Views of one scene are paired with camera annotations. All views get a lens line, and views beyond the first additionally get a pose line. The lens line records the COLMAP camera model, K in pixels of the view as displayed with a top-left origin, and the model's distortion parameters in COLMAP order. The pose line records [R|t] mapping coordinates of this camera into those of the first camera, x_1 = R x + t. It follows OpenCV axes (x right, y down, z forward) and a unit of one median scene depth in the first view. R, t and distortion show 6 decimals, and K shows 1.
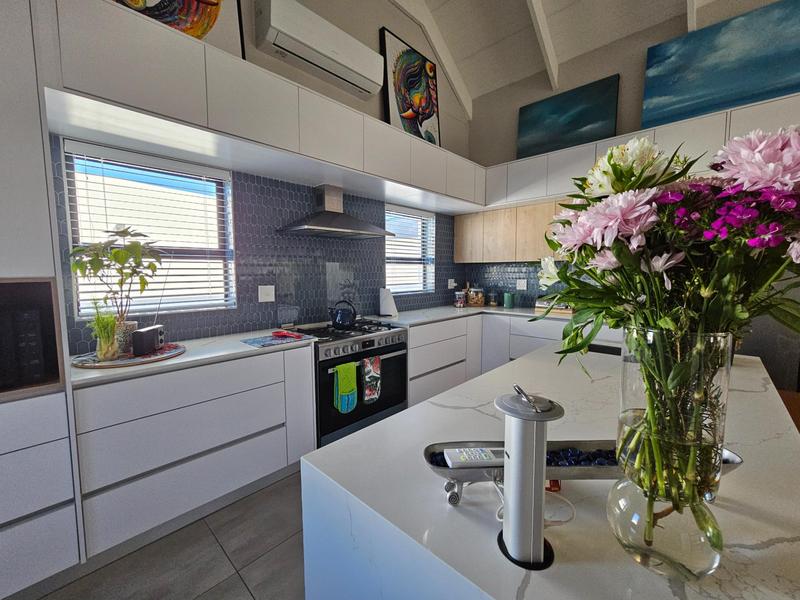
lens RADIAL K [[331.0, 0, 395.4], [0, 331.0, 297.5], [0, 0, 1]] dist [-0.000147, -0.000743]
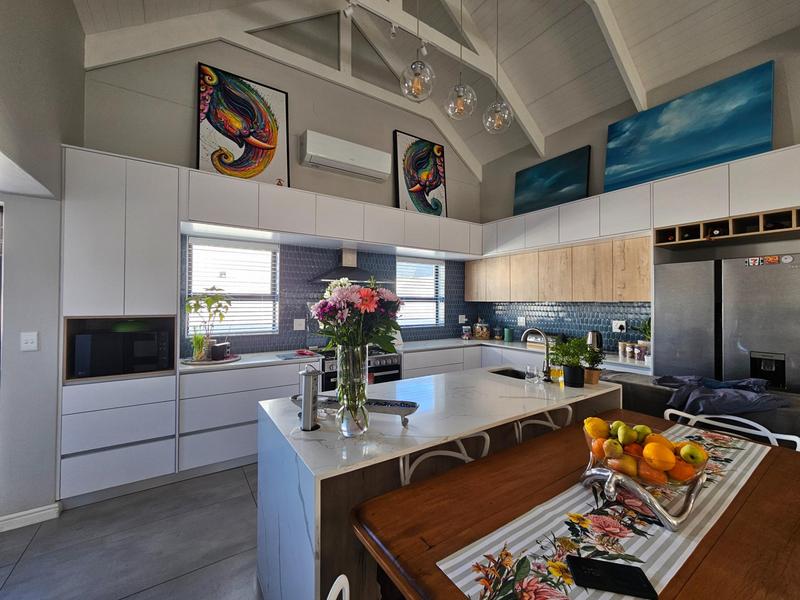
lens RADIAL K [[329.0, 0, 395.7], [0, 329.0, 297.4], [0, 0, 1]] dist [-0.001715, 0.000665]
pose [[0.974128, 0.006701, -0.225896, 0.297564], [-0.027732, 0.995550, -0.090056, -0.010039], [0.224288, 0.093991, 0.969980, -0.268505]]
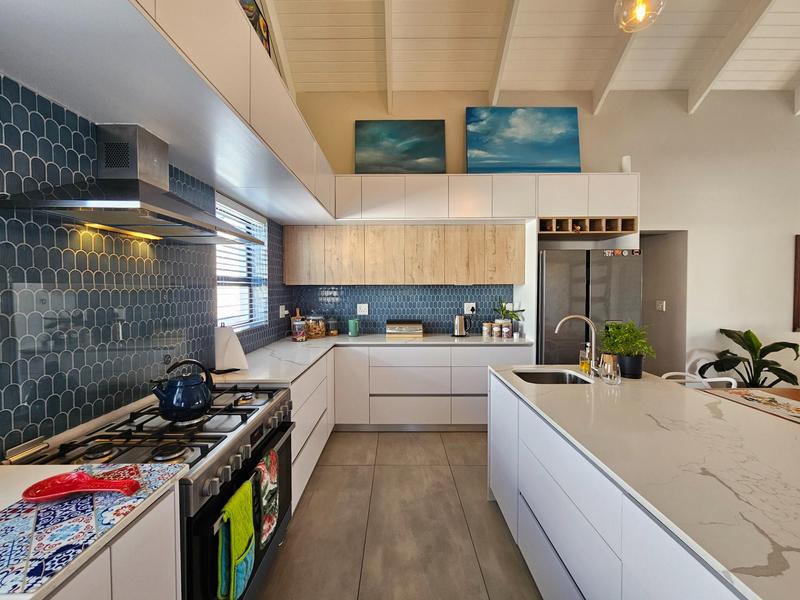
lens RADIAL K [[329.0, 0, 395.7], [0, 329.0, 297.4], [0, 0, 1]] dist [-0.001715, 0.000665]
pose [[0.729139, -0.015818, 0.684183, -0.244350], [0.054419, 0.997907, -0.034924, -0.048461], [-0.682199, 0.062697, 0.728474, 0.369645]]
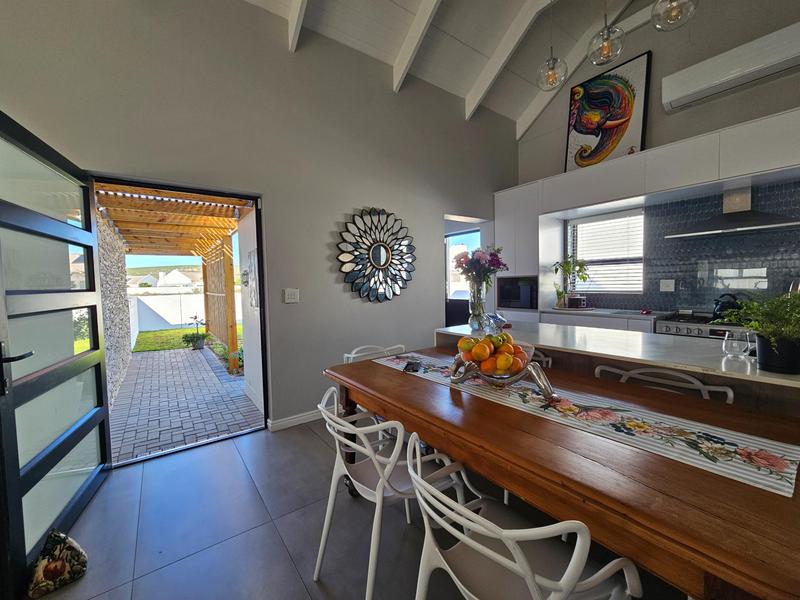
lens RADIAL K [[331.6, 0, 396.3], [0, 331.6, 298.2], [0, 0, 1]] dist [-0.000330, 0.000185]
pose [[-0.184682, 0.053367, -0.981348, 1.026152], [-0.055835, 0.996342, 0.064690, 0.012364], [0.981211, 0.066740, -0.181027, 0.118943]]
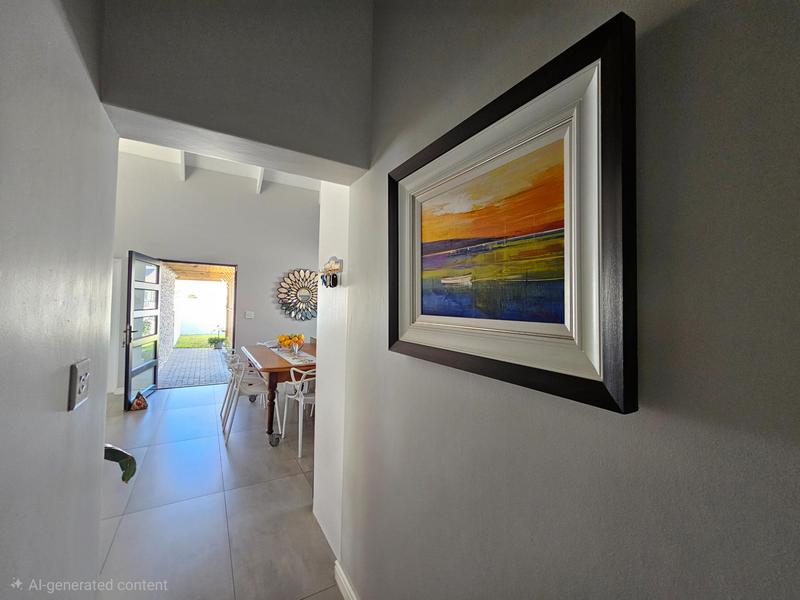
lens RADIAL K [[331.0, 0, 395.4], [0, 331.0, 297.5], [0, 0, 1]] dist [-0.000147, -0.000743]
pose [[-0.281764, -0.020218, -0.959271, 1.736493], [-0.098608, 0.995094, 0.007991, -0.116260], [0.954403, 0.096844, -0.282375, 0.993407]]
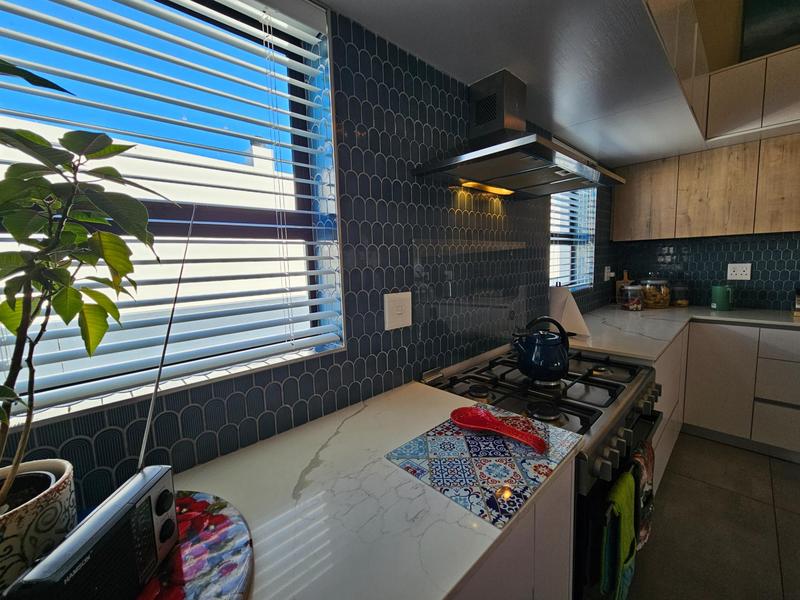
lens RADIAL K [[331.0, 0, 395.4], [0, 331.0, 297.5], [0, 0, 1]] dist [-0.000147, -0.000743]
pose [[0.997987, -0.024156, -0.058632, -0.314271], [0.026035, 0.999165, 0.031496, -0.037629], [0.057822, -0.032959, 0.997783, 0.469536]]
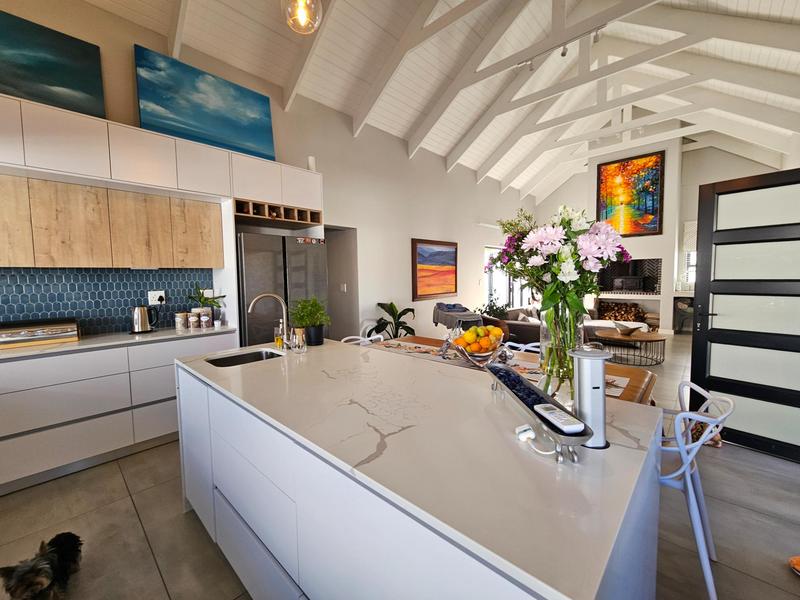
lens RADIAL K [[329.0, 0, 395.7], [0, 329.0, 297.4], [0, 0, 1]] dist [-0.001715, 0.000665]
pose [[-0.000342, -0.057402, 0.998351, -0.211850], [0.097067, 0.993635, 0.057164, -0.022510], [-0.995278, 0.096927, 0.005232, 0.340043]]
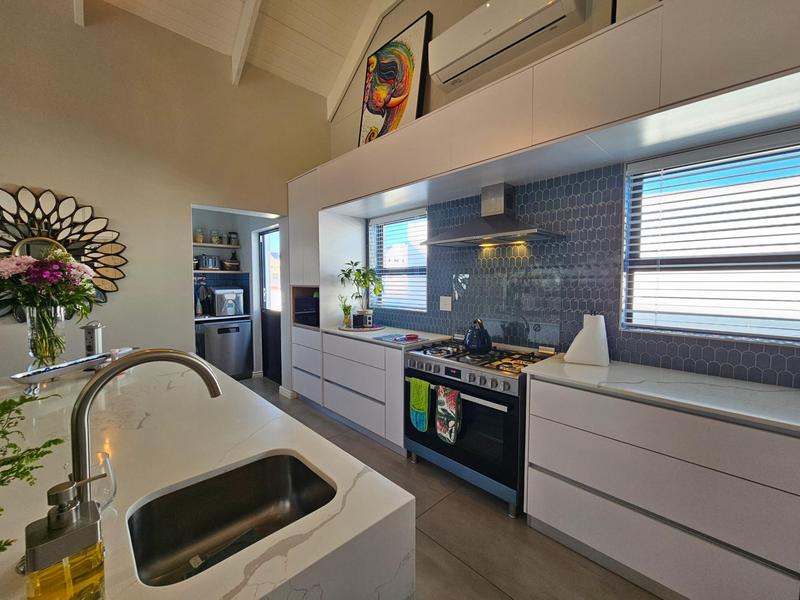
lens RADIAL K [[331.0, 0, 395.4], [0, 331.0, 297.5], [0, 0, 1]] dist [-0.000147, -0.000743]
pose [[-0.049641, 0.057818, -0.997092, 0.646095], [-0.078615, 0.994999, 0.061611, -0.076111], [0.995668, 0.081444, -0.044848, 0.755784]]
